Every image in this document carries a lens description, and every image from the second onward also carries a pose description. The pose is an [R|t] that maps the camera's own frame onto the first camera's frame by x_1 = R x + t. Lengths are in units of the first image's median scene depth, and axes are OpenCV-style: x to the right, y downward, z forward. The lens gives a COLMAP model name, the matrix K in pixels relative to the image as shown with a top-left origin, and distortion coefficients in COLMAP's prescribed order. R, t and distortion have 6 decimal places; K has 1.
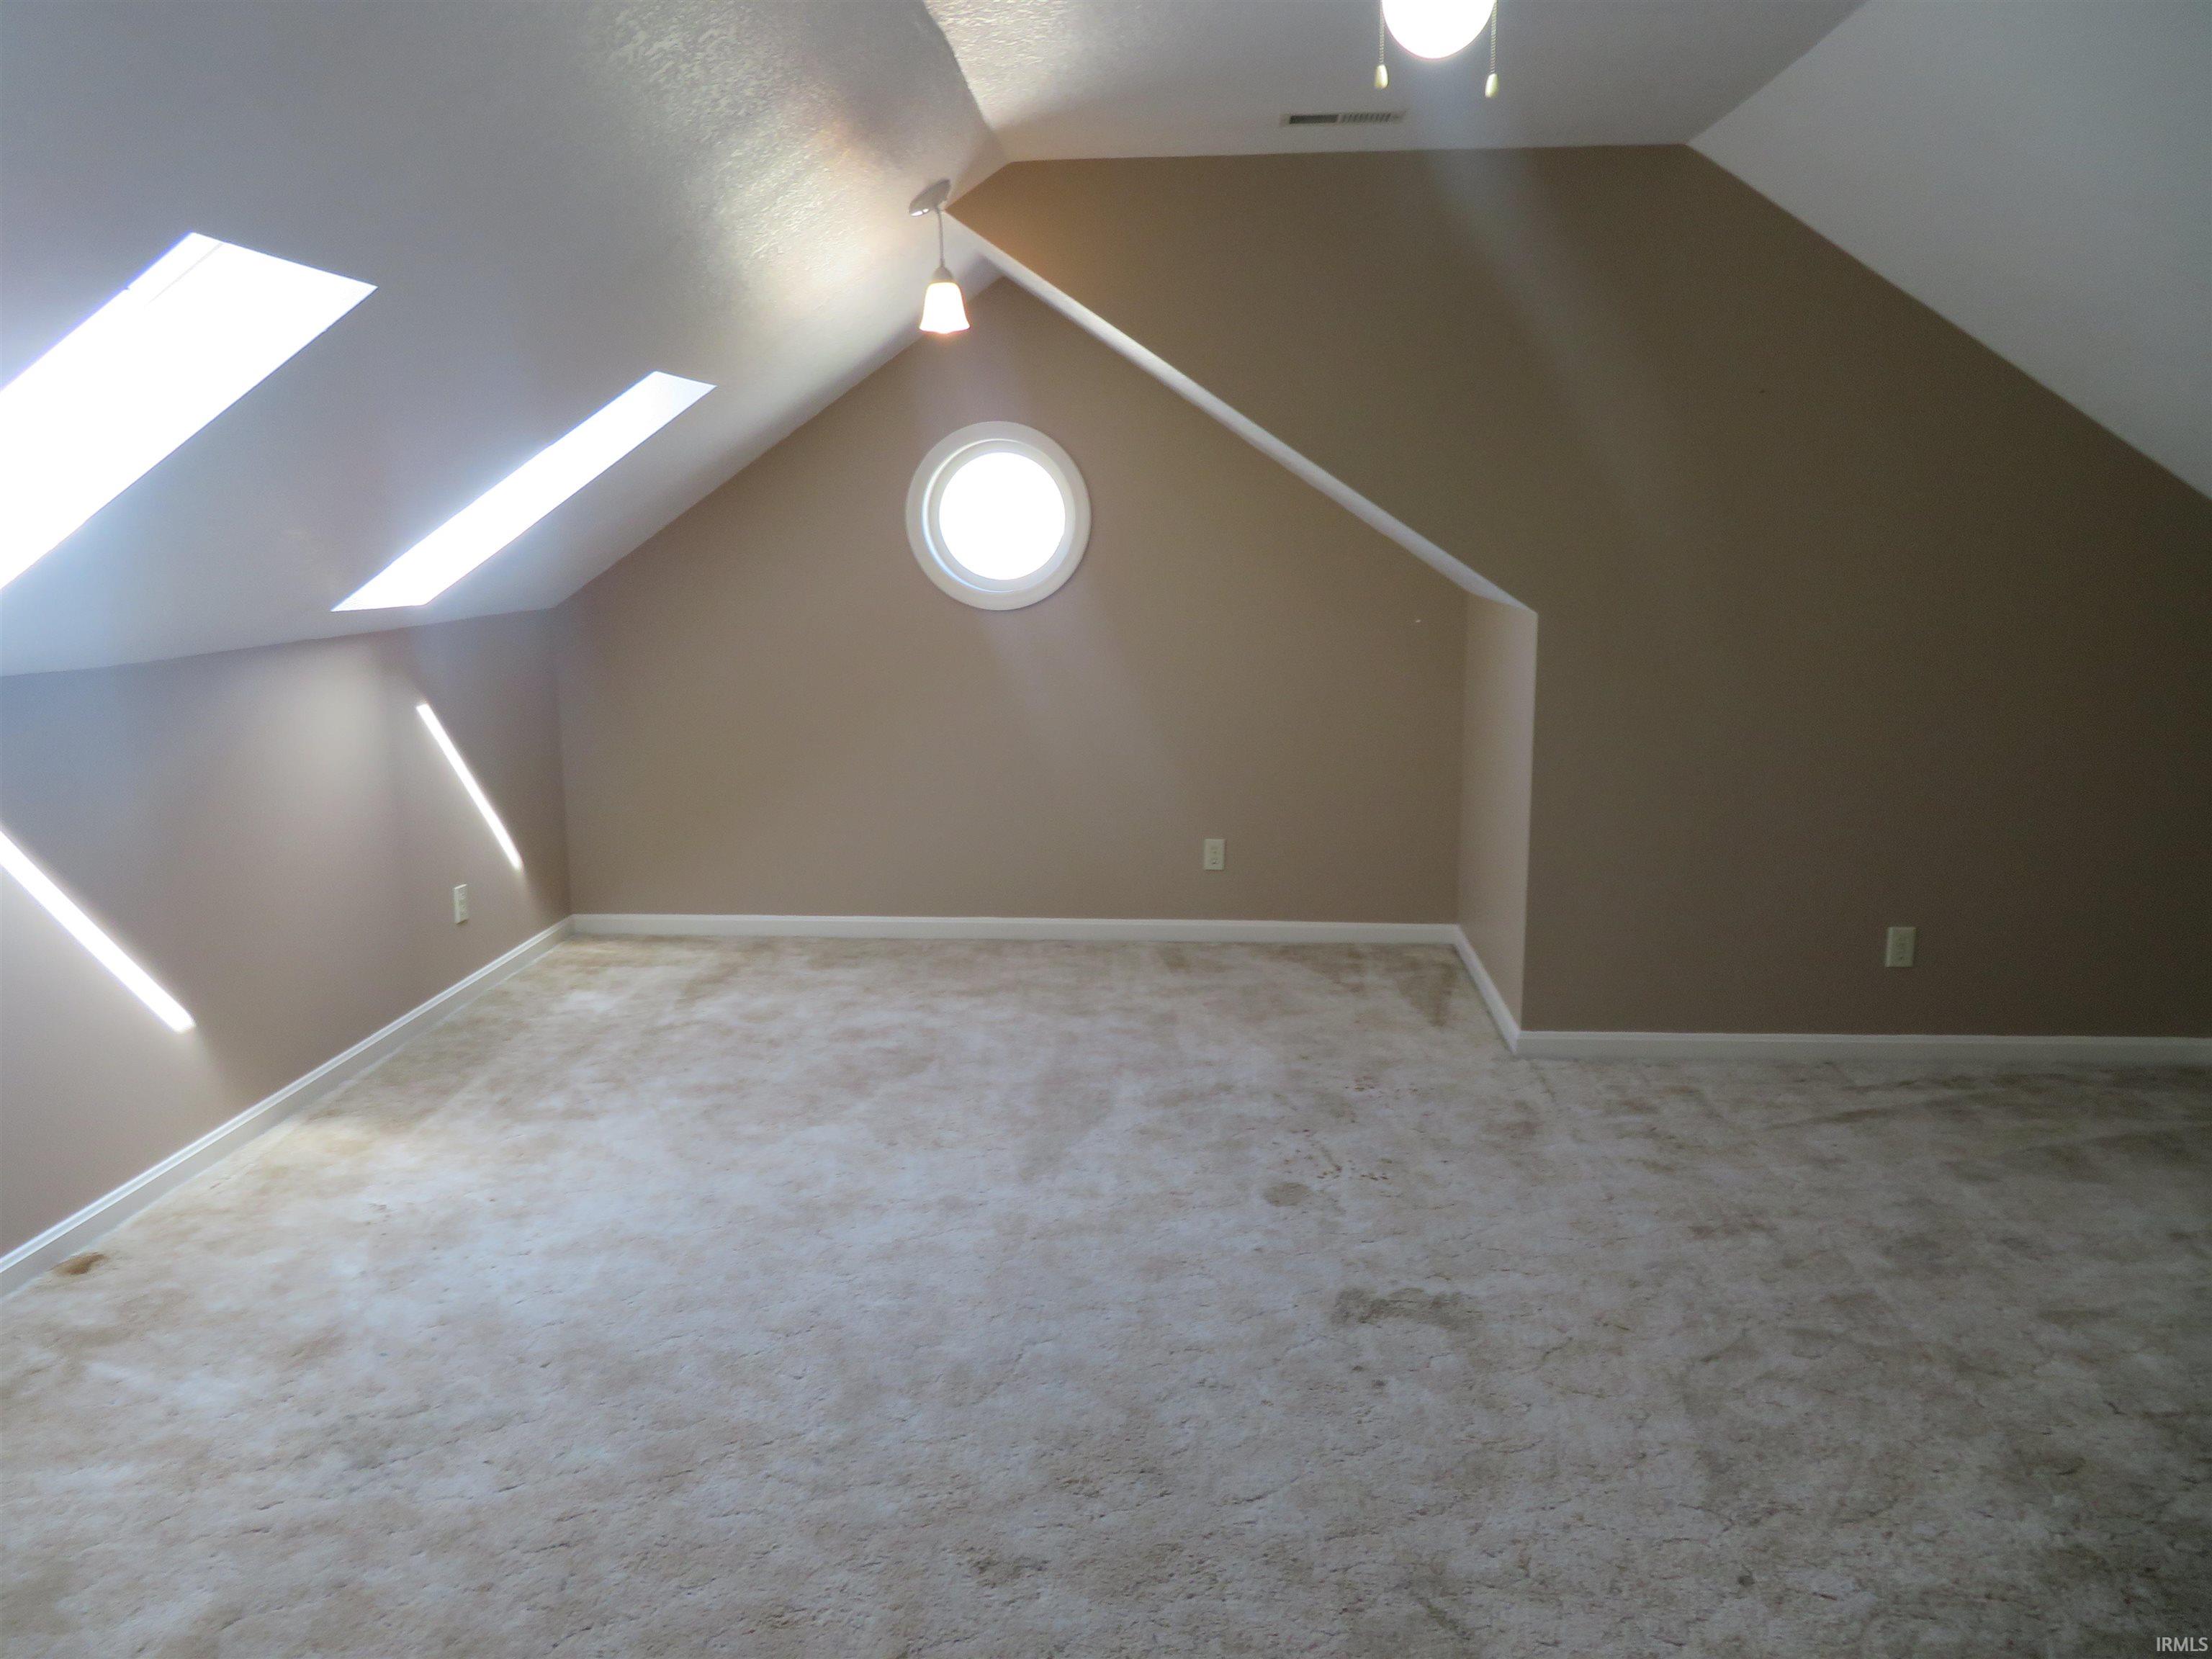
lens RADIAL K [[1590.3, 0, 1090.0], [0, 1590.3, 828.9], [0, 0, 1]] dist [-0.011091, -0.003600]
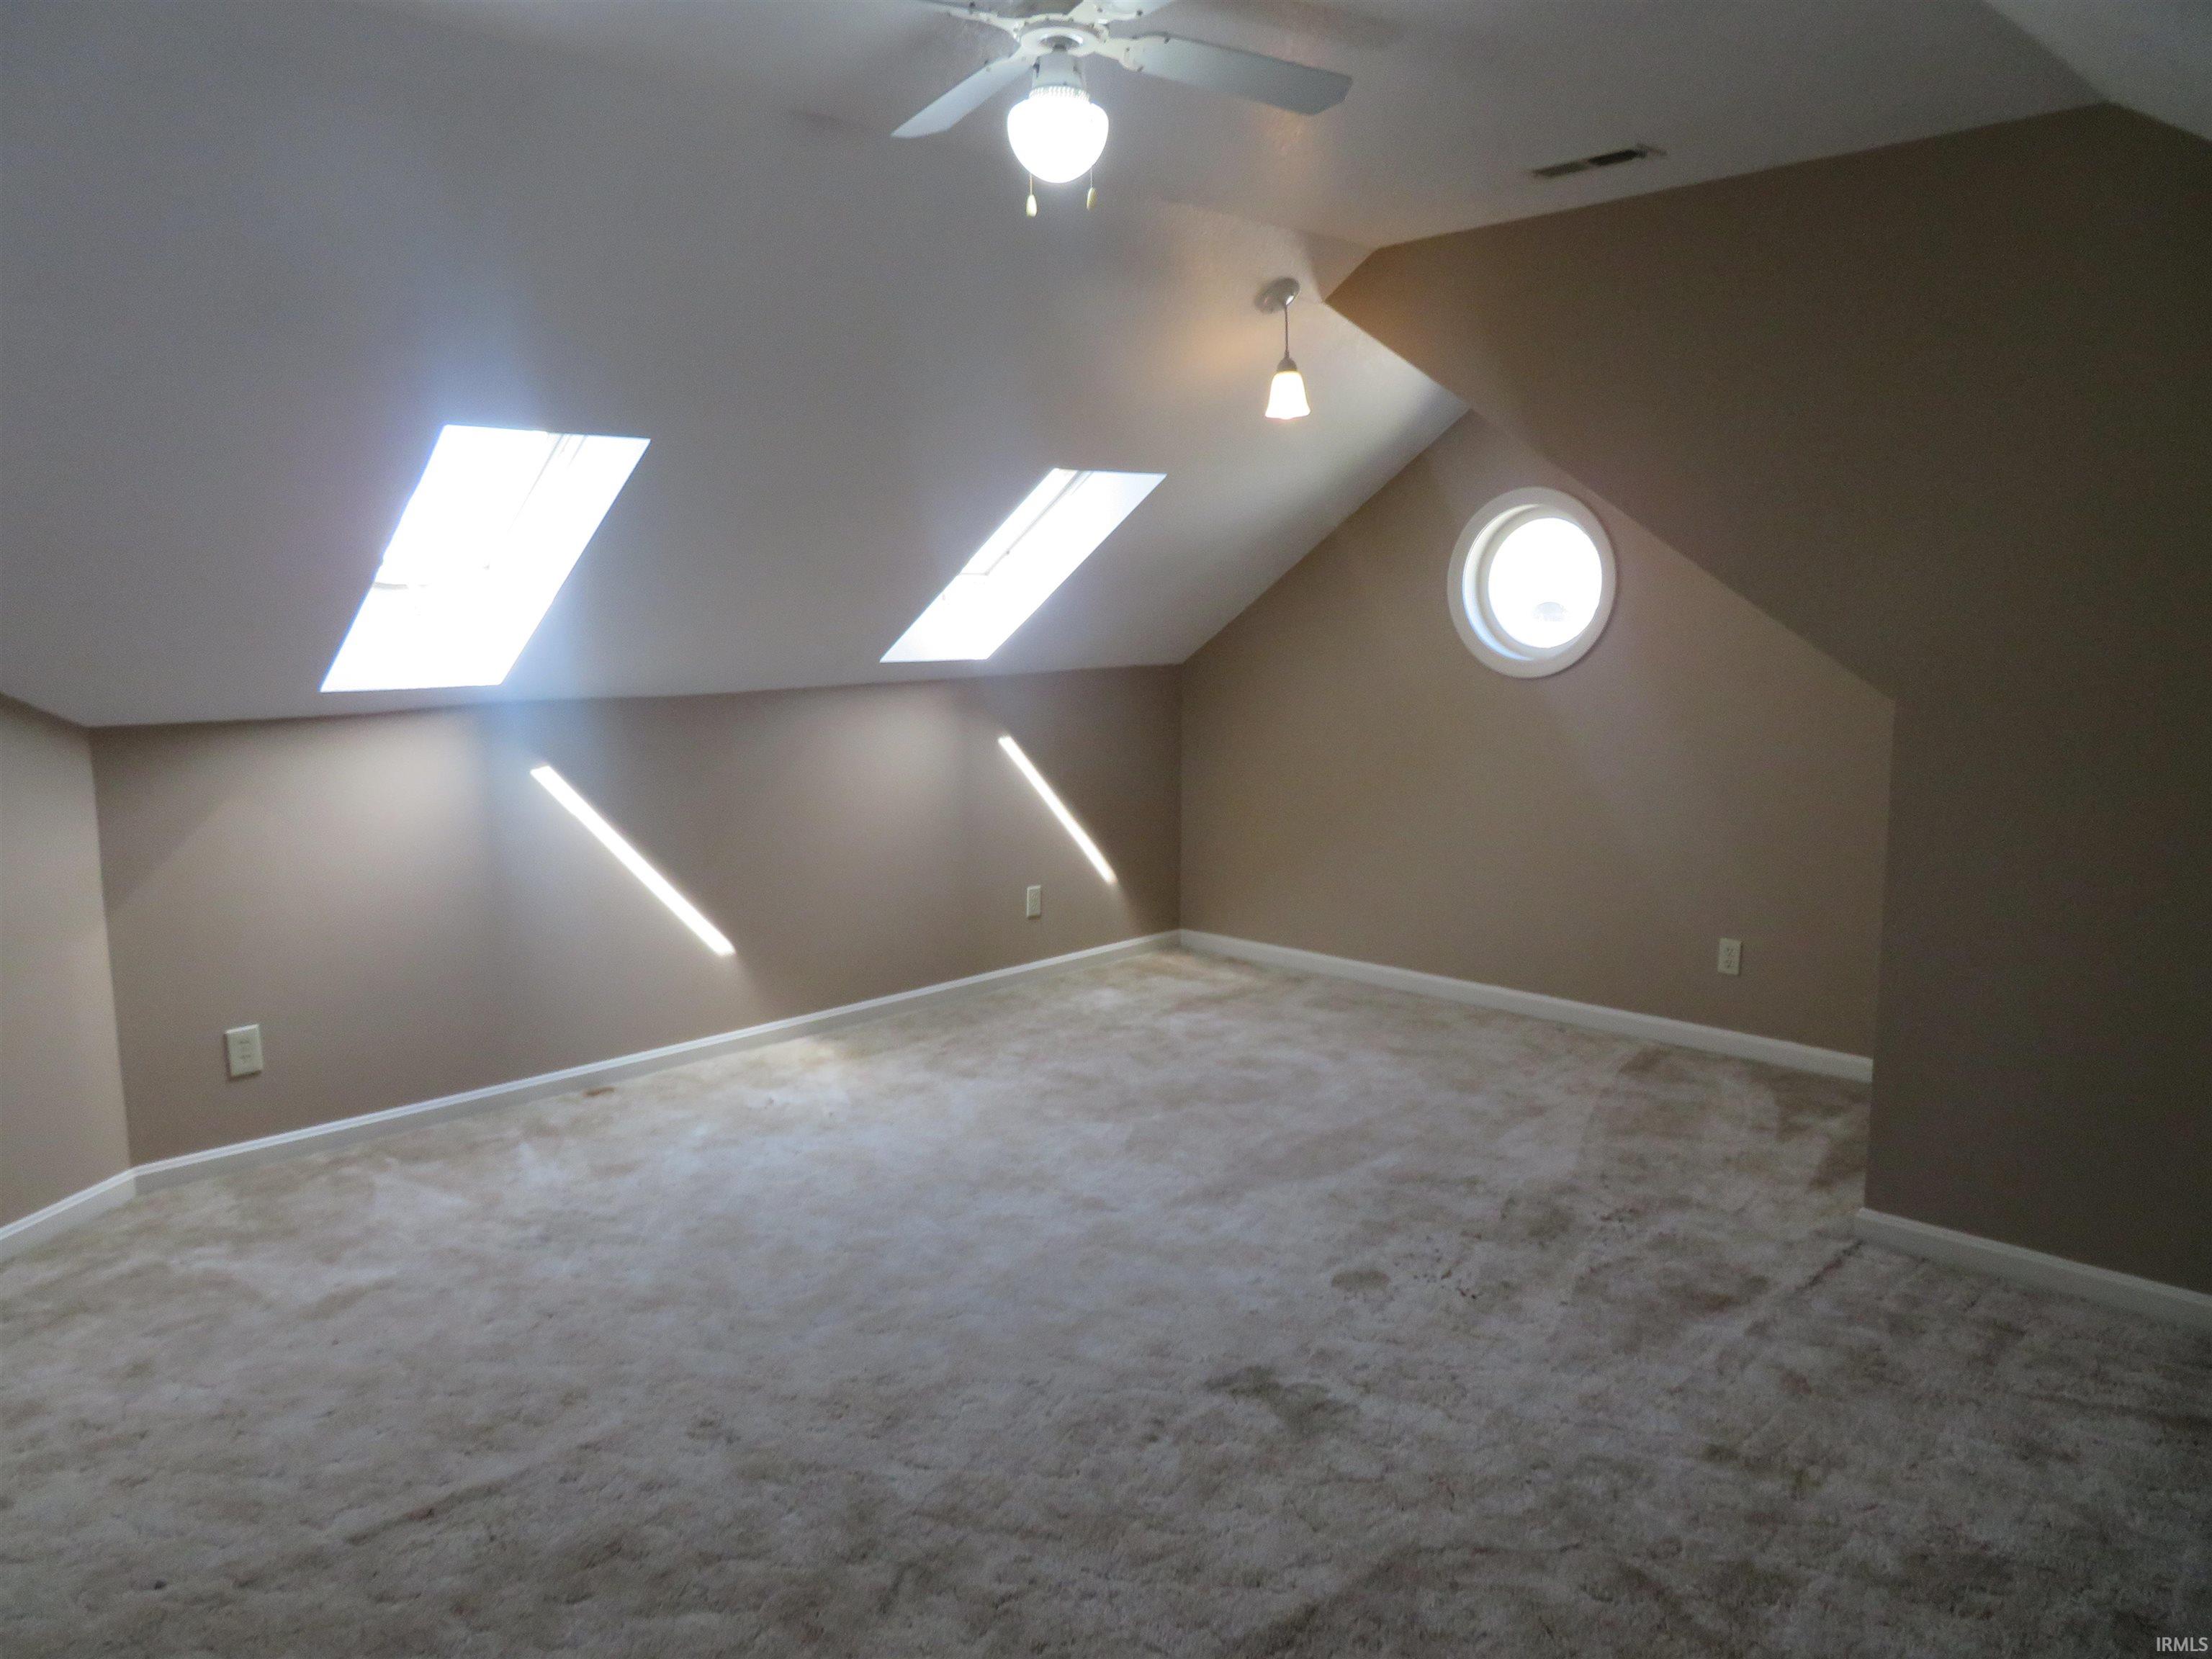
lens RADIAL K [[1595.6, 0, 1104.9], [0, 1595.6, 851.4], [0, 0, 1]] dist [0.003889, -0.001564]
pose [[0.747046, 0.101410, -0.656992, 0.553277], [-0.113209, 0.993267, 0.024589, -0.034763], [0.655062, 0.056009, 0.753497, 0.123782]]
